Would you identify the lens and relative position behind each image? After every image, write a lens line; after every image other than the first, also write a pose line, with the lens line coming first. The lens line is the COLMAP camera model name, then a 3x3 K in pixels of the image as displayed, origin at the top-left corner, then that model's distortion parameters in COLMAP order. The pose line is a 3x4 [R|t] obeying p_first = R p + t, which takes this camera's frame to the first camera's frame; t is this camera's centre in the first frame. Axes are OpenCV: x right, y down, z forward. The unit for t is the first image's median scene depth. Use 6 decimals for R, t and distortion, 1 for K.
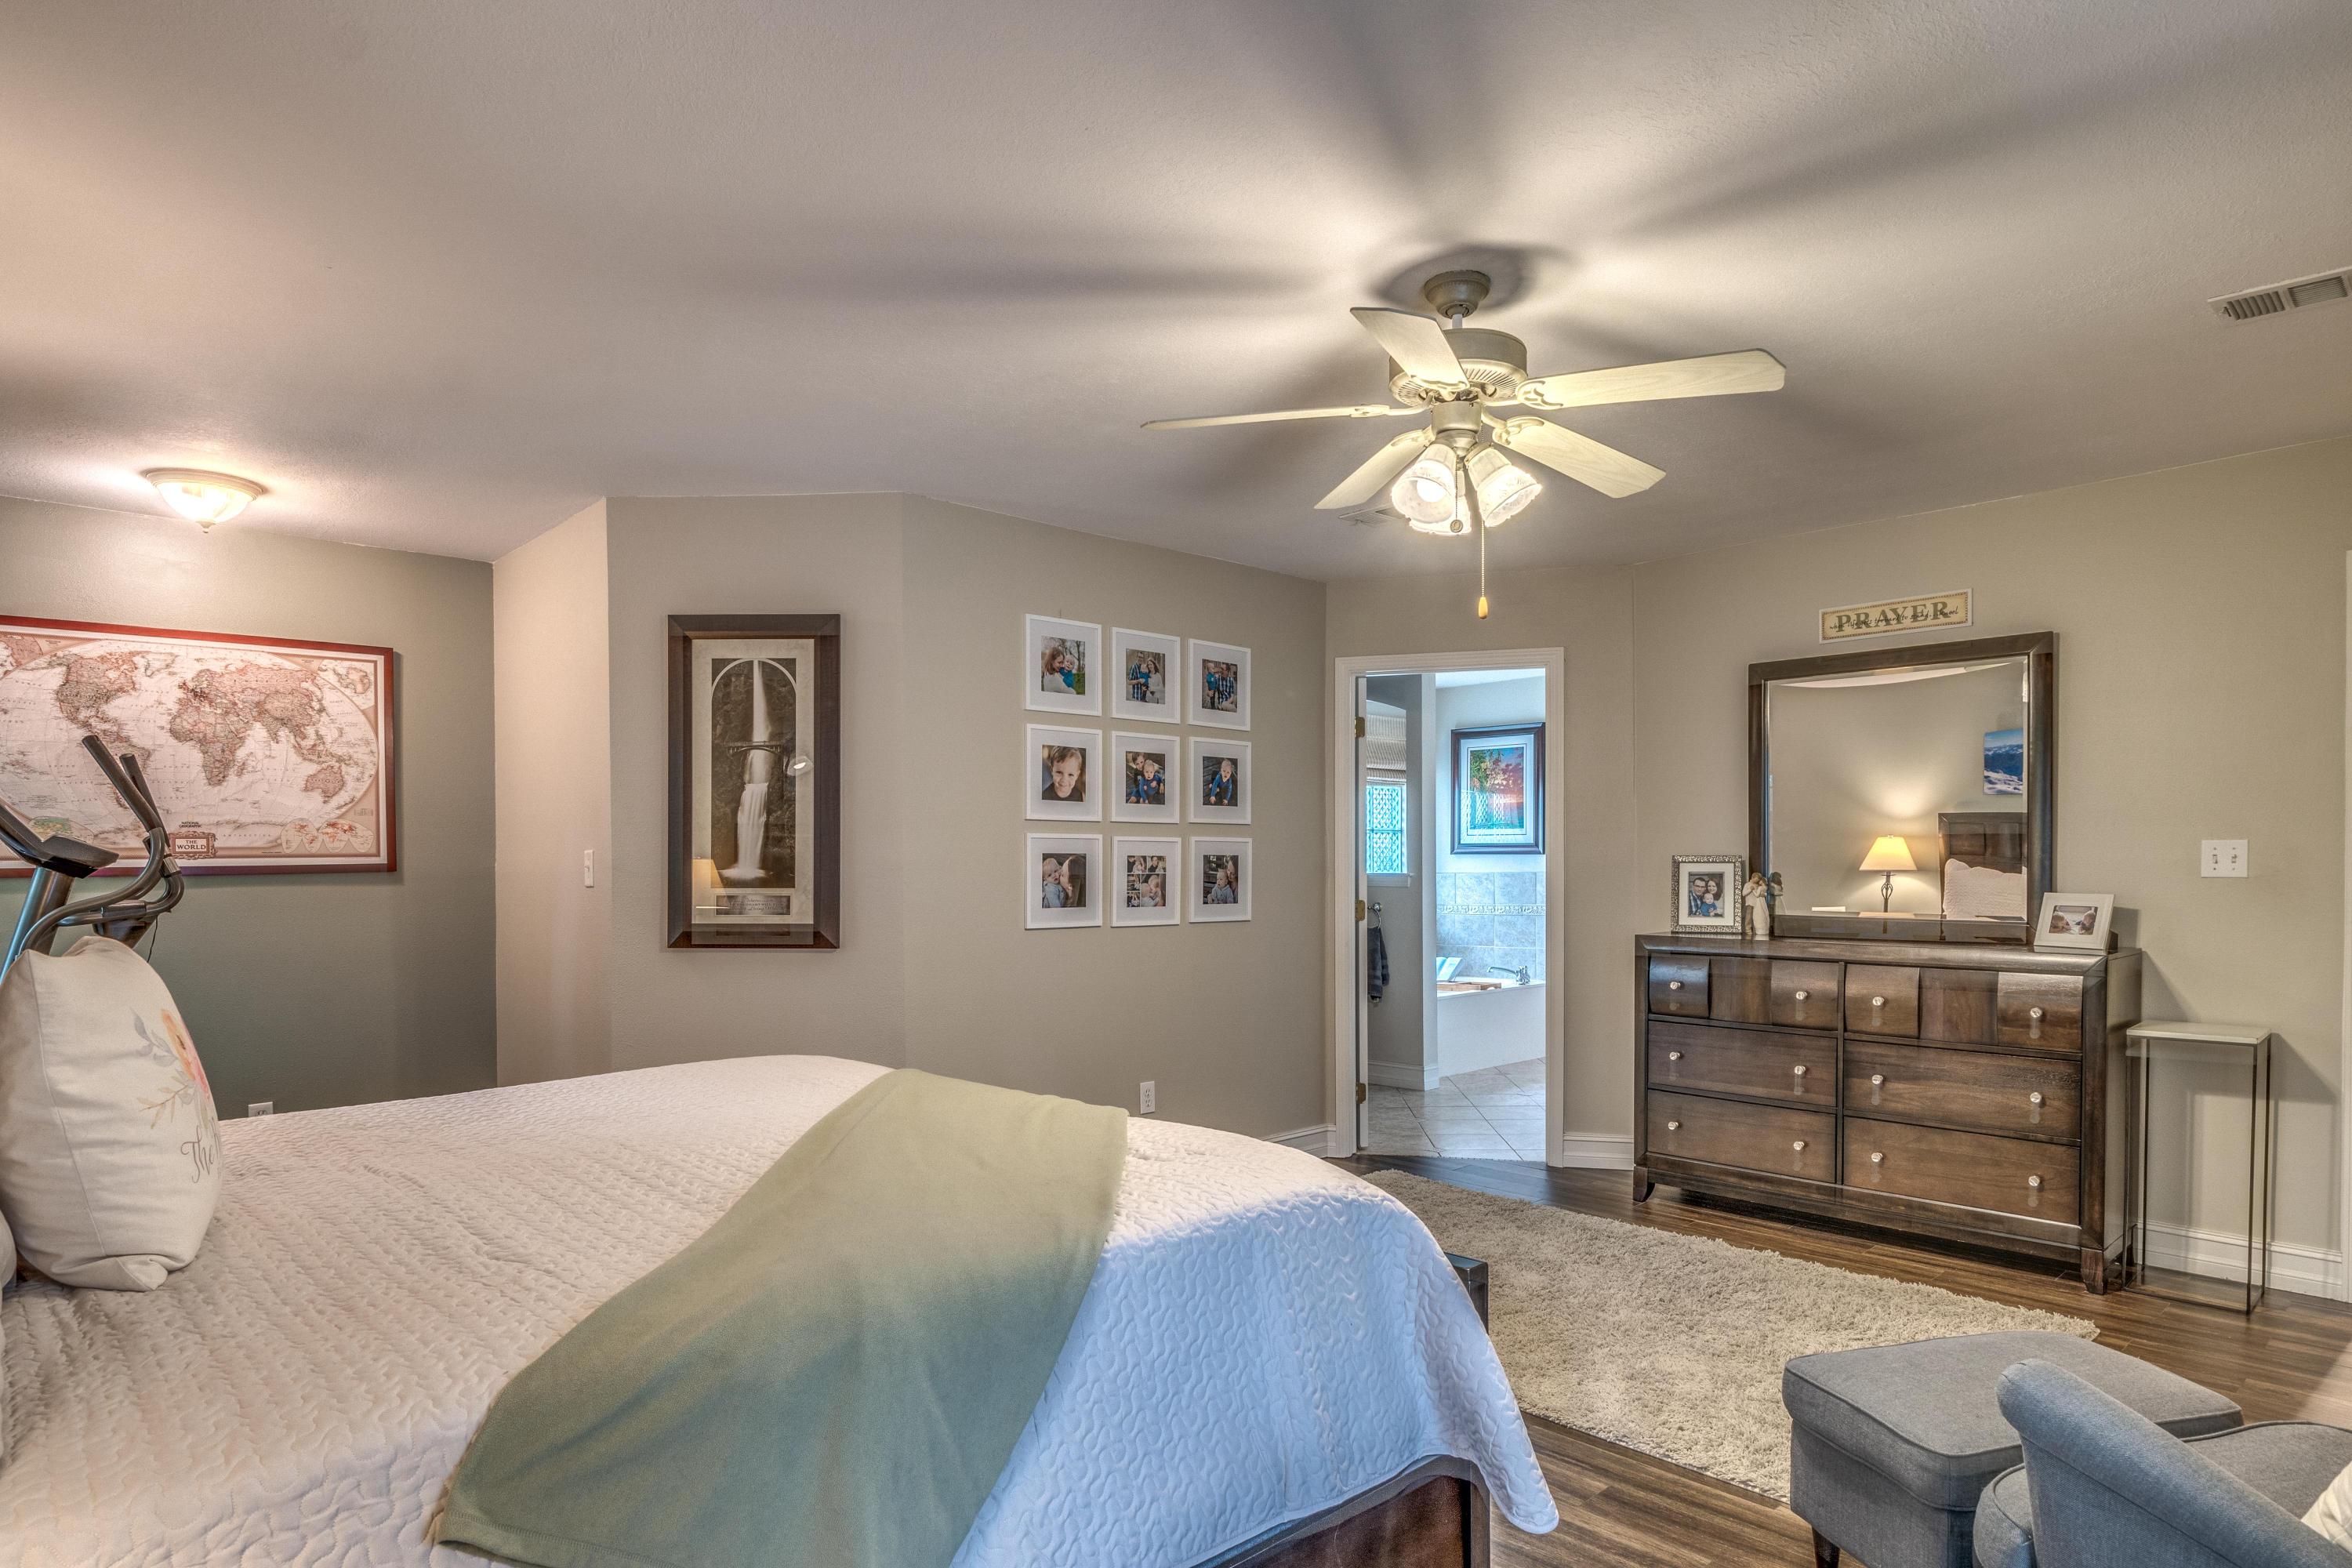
lens RADIAL K [[1330.1, 0, 1214.9], [0, 1330.1, 866.6], [0, 0, 1]] dist [-0.002260, -0.000953]
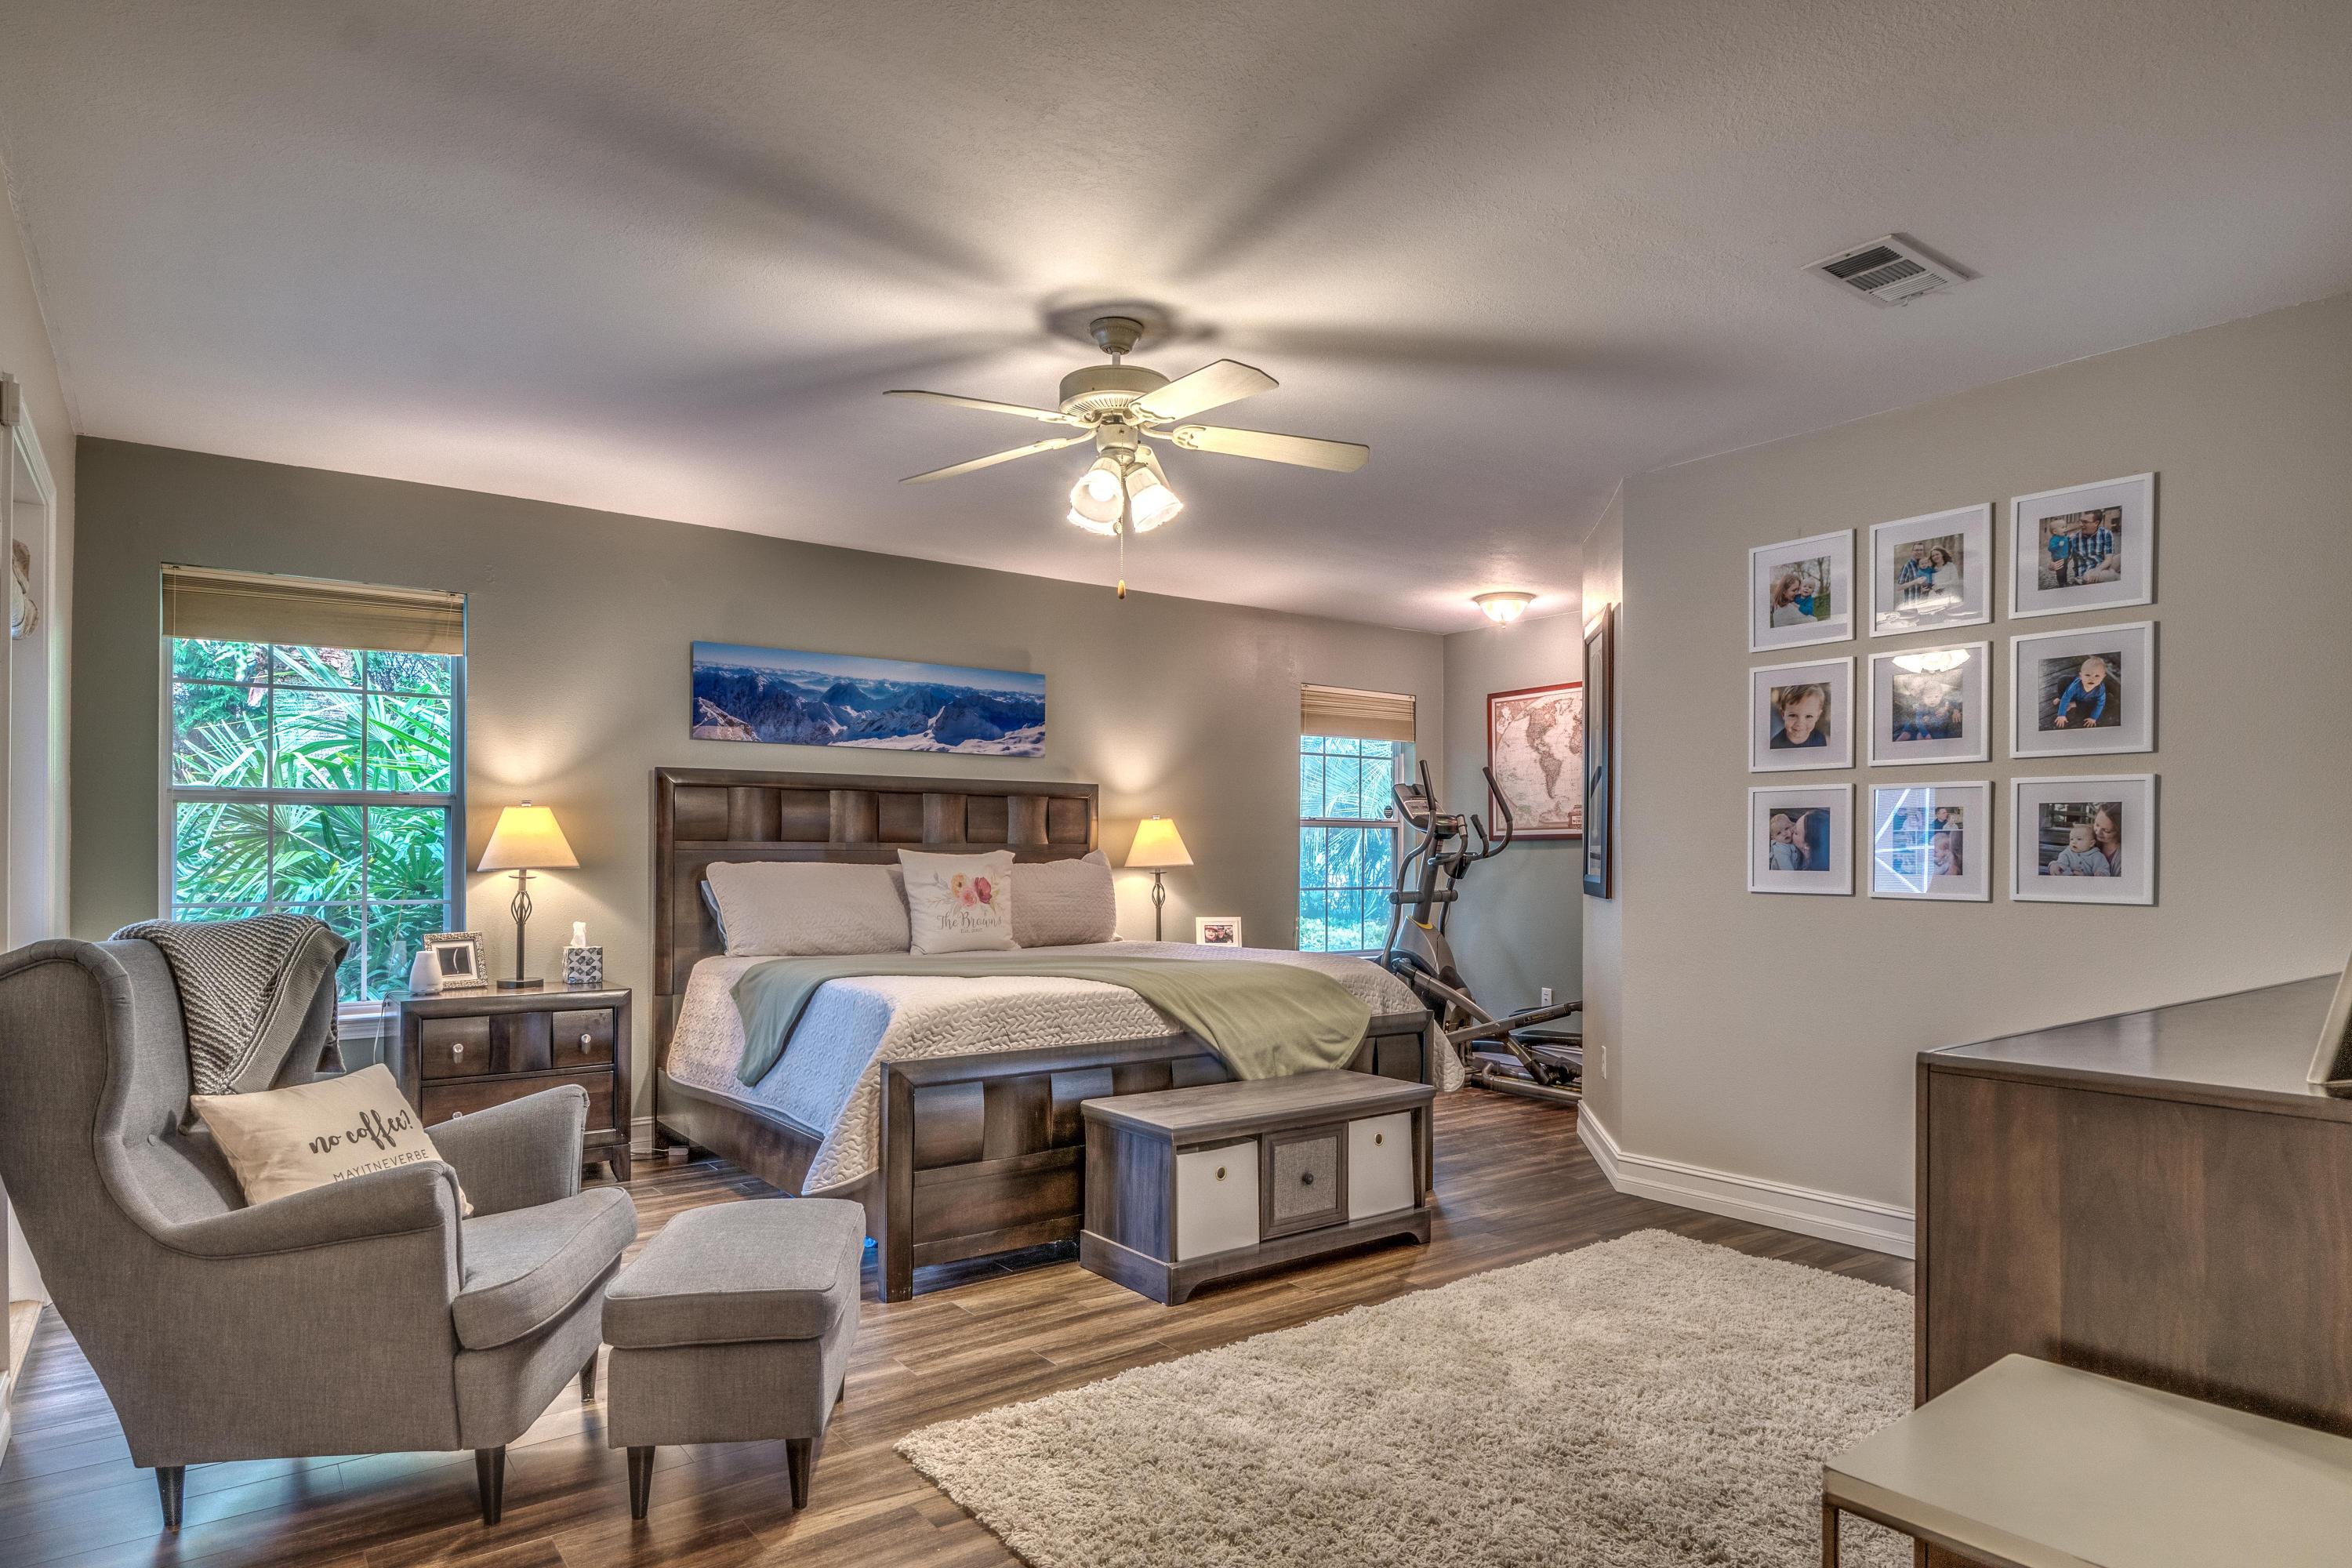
lens RADIAL K [[1313.6, 0, 1163.8], [0, 1313.6, 824.3], [0, 0, 1]] dist [-0.002391, -0.001852]
pose [[-0.126761, -0.018352, -0.991763, 0.782444], [-0.007384, 0.999819, -0.017558, 0.018515], [0.991906, 0.005098, -0.126874, 0.693927]]
